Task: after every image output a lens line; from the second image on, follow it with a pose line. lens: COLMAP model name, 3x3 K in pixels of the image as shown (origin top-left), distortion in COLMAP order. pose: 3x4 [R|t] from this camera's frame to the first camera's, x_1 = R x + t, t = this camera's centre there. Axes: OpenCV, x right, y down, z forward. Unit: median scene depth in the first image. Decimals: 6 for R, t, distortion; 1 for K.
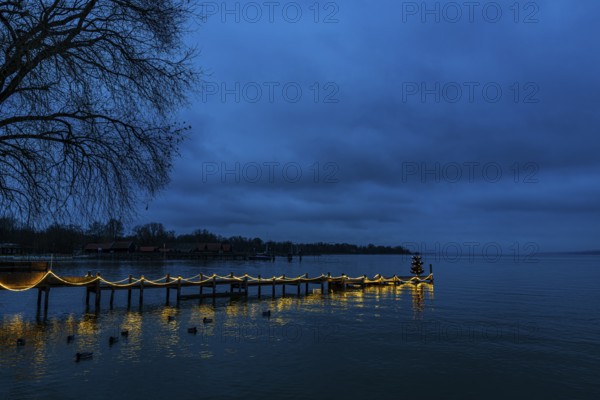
lens RADIAL K [[579.9, 0, 300.6], [0, 579.9, 189.9], [0, 0, 1]] dist [-0.010211, -0.003269]
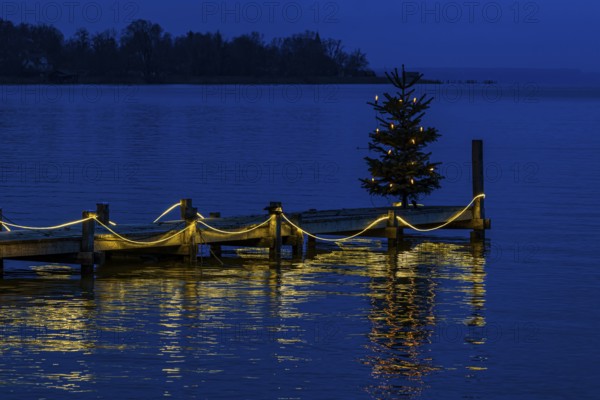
lens RADIAL K [[579.9, 0, 300.6], [0, 579.9, 189.9], [0, 0, 1]] dist [-0.010211, -0.003269]
pose [[0.997189, -0.012651, 0.073853, 0.157607], [-0.013655, 0.938456, 0.345128, 0.082089], [-0.073674, -0.345166, 0.935646, 0.838325]]
